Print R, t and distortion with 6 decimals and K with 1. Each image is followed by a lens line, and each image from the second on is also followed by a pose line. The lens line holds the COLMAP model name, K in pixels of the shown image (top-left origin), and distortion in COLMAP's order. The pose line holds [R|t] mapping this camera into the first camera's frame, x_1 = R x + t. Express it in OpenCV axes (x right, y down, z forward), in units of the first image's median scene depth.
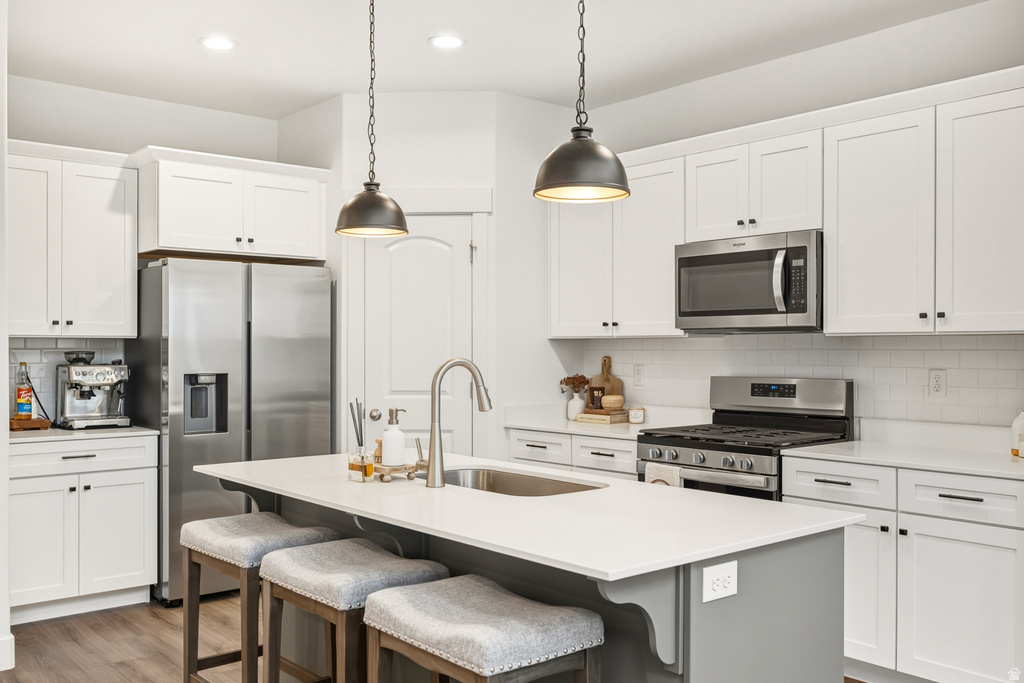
lens RADIAL K [[920.1, 0, 516.8], [0, 920.1, 353.4], [0, 0, 1]] dist [-0.004007, -0.006006]
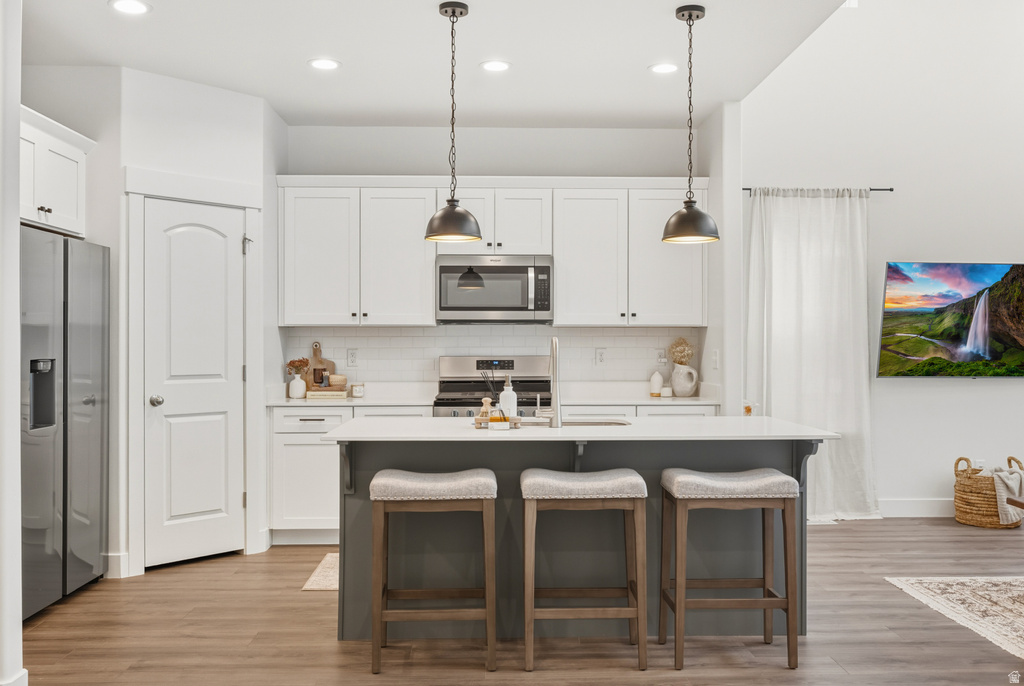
lens RADIAL K [[909.8, 0, 512.0], [0, 909.8, 343.0], [0, 0, 1]] dist [-0.010082, -0.003352]
pose [[0.625966, 0.000347, 0.779850, -0.782908], [0.004172, 0.999984, -0.003793, 0.012070], [-0.779839, 0.005628, 0.625954, 0.108768]]
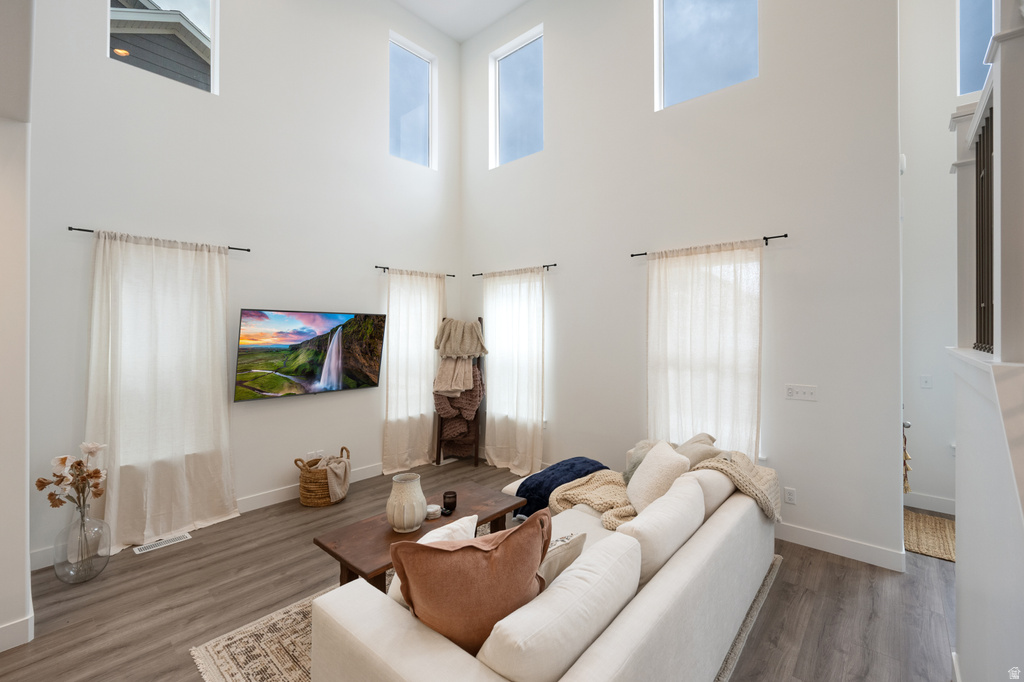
lens RADIAL K [[436.2, 0, 510.0], [0, 436.2, 330.1], [0, 0, 1]] dist [-0.001661, -0.000019]
pose [[-0.137066, 0.000236, 0.990562, -0.199919], [0.004512, 0.999990, 0.000386, -0.075374], [-0.990552, 0.004522, -0.137066, 0.145634]]
